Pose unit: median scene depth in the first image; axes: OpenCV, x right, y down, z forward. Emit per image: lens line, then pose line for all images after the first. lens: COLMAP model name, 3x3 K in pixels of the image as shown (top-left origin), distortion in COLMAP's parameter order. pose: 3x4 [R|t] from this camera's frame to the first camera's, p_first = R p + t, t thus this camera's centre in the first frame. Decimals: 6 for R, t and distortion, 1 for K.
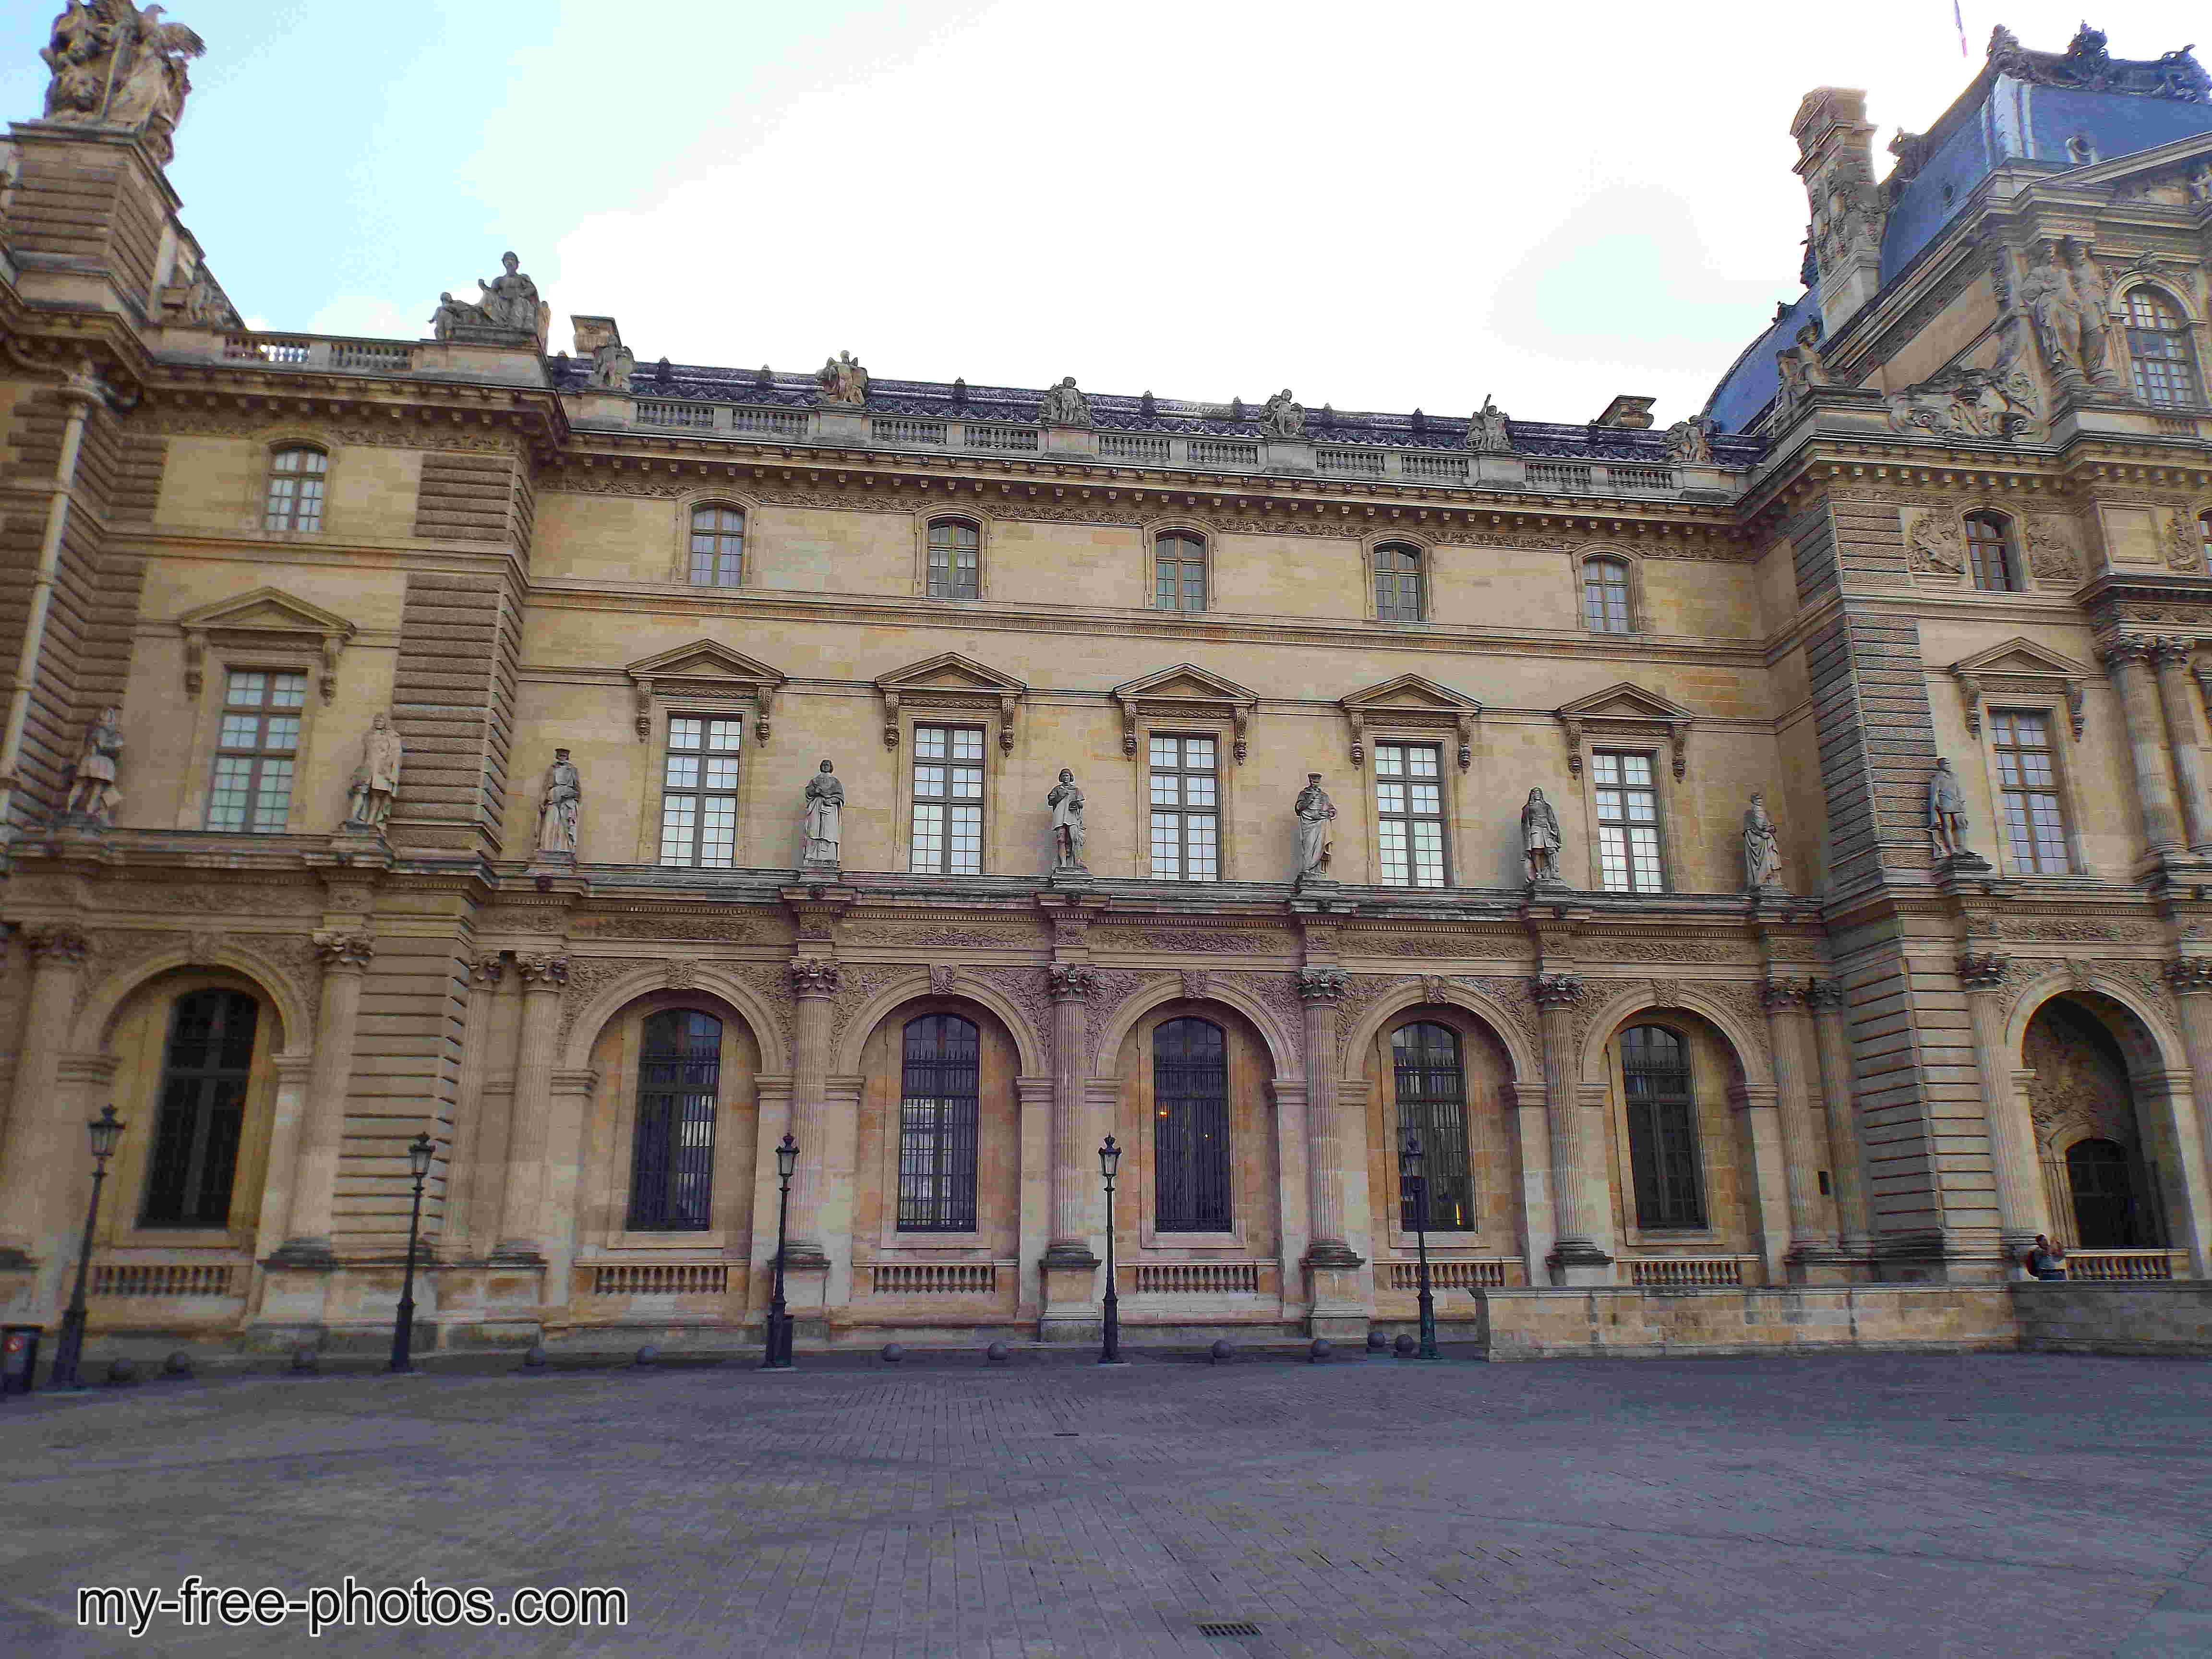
lens RADIAL K [[1631.1, 0, 1095.6], [0, 1631.1, 761.8], [0, 0, 1]] dist [0.002478, 0.007396]
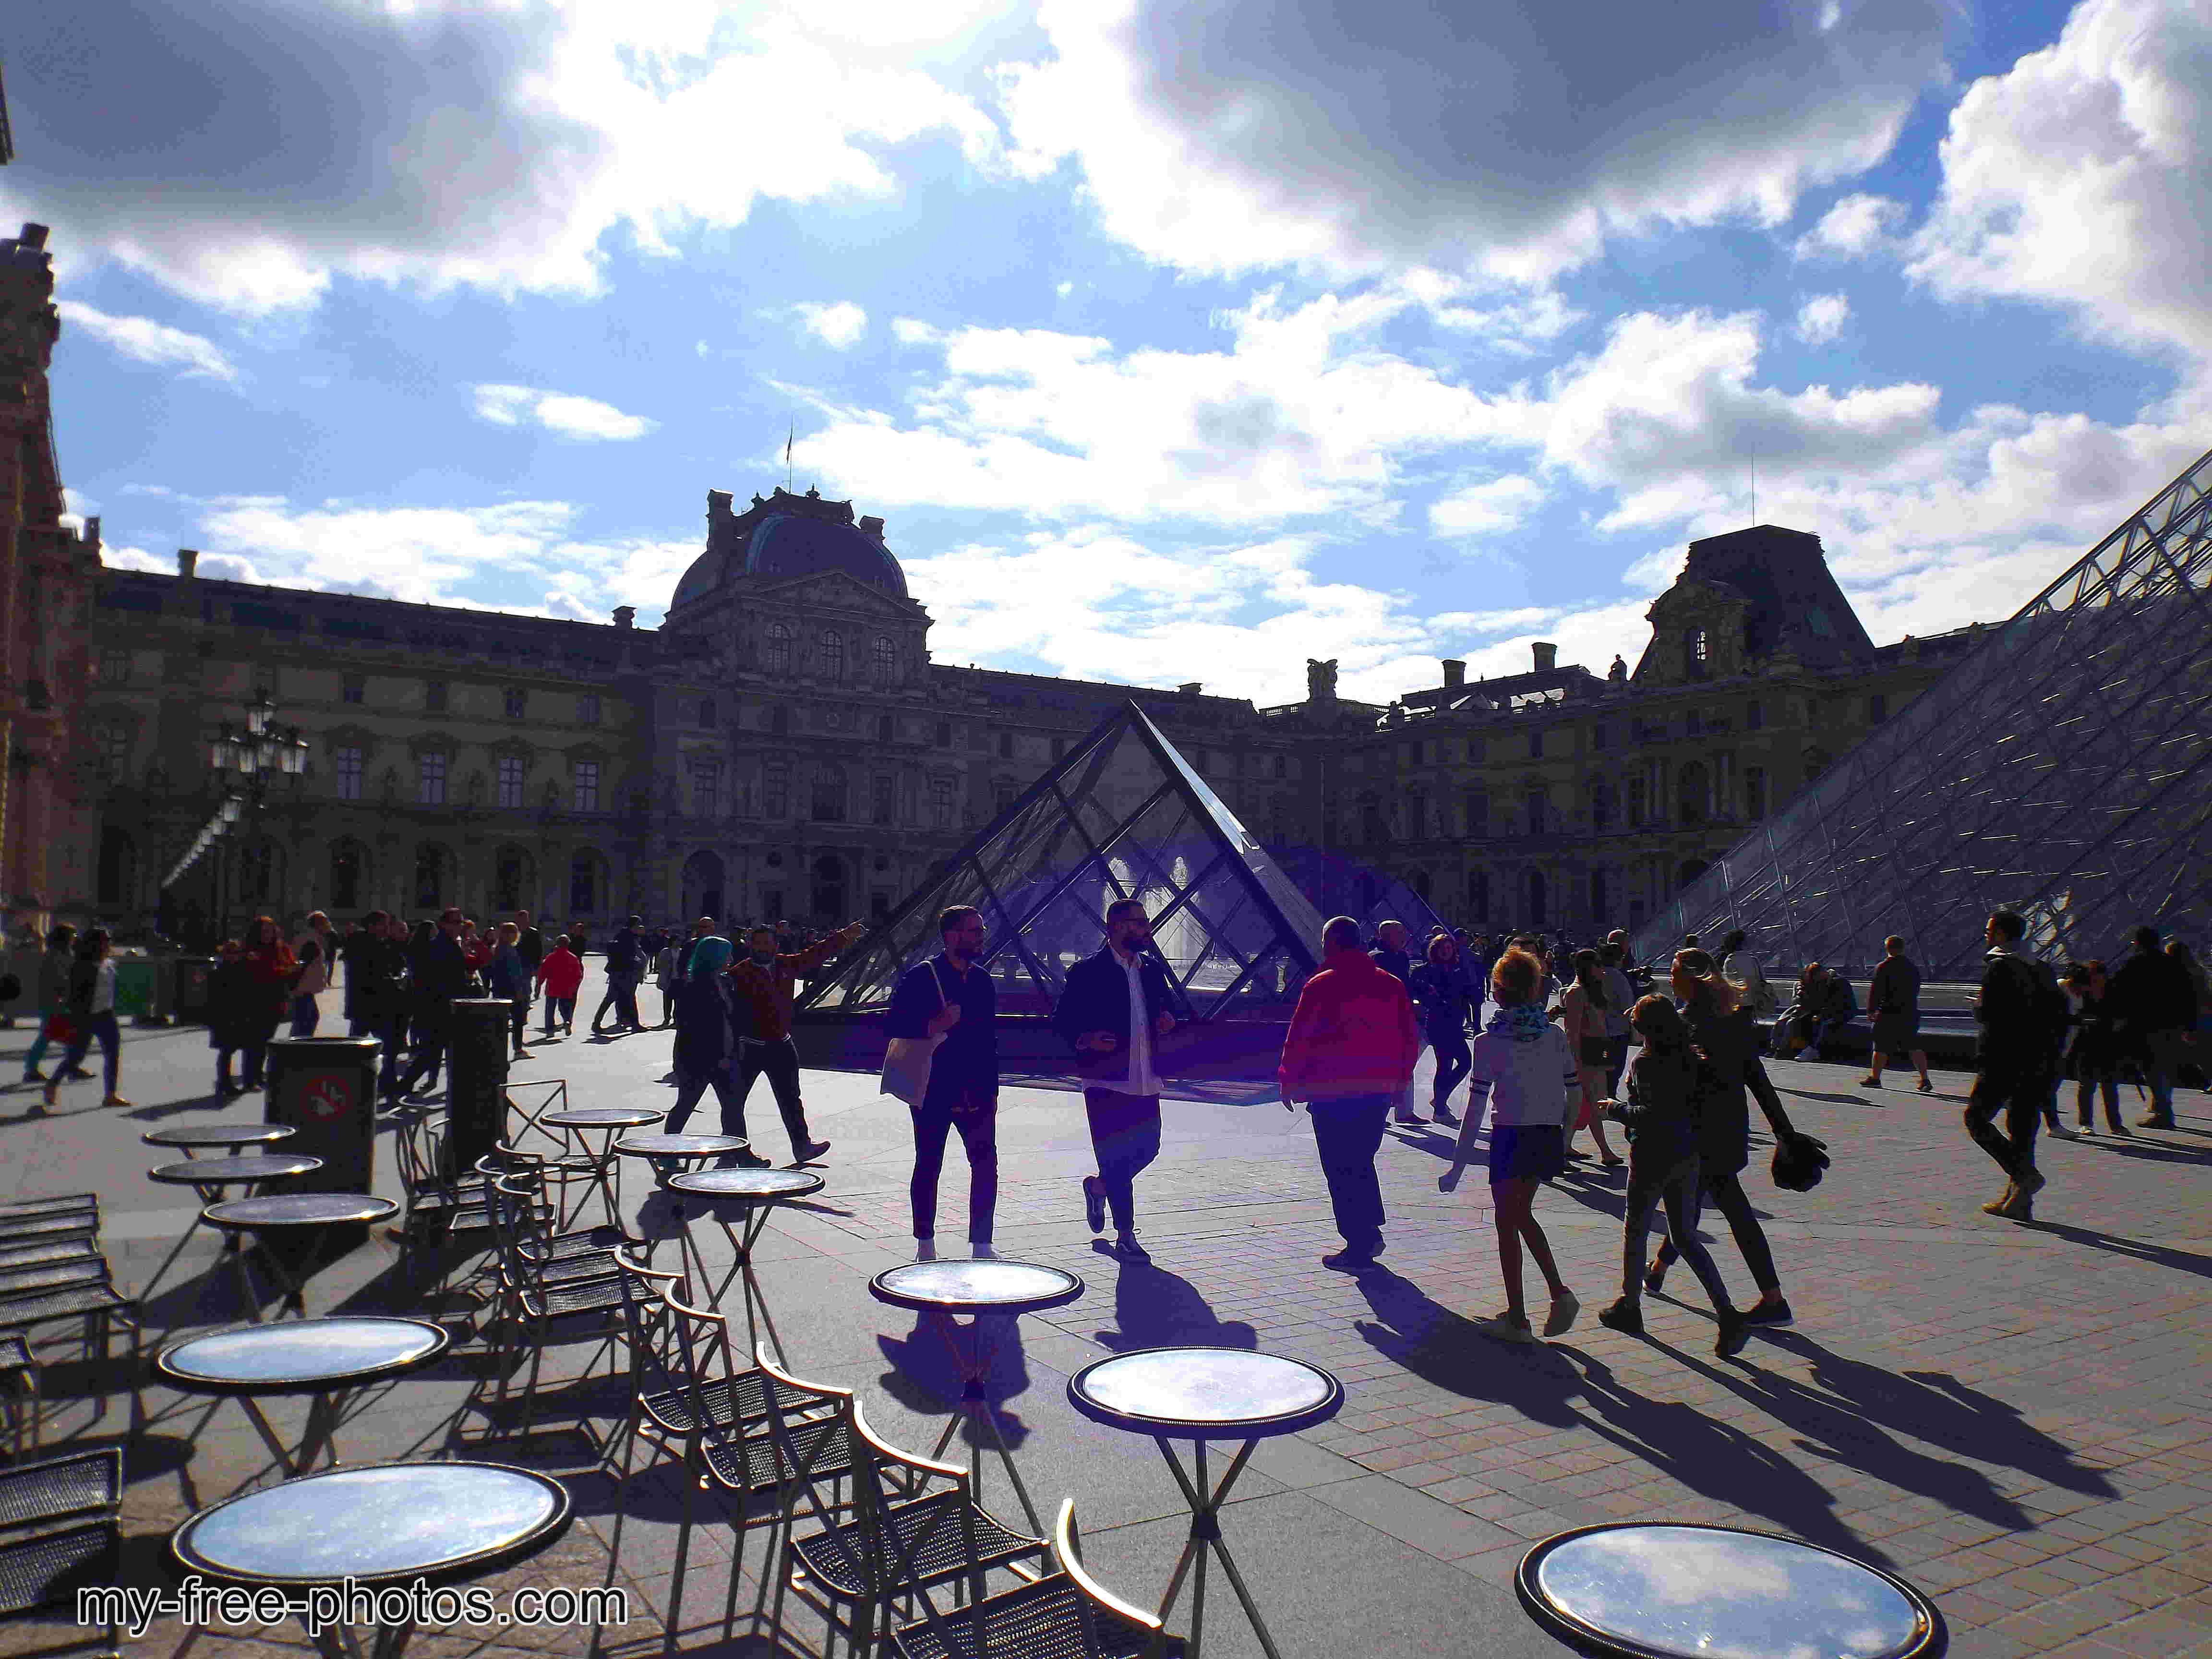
lens RADIAL K [[1631.1, 0, 1104.3], [0, 1631.1, 841.8], [0, 0, 1]] dist [0.002478, 0.007396]
pose [[0.899393, 0.045038, 0.434814, -0.141750], [-0.156351, 0.962022, 0.223758, -0.755416], [-0.408223, -0.269230, 0.872278, -2.277949]]
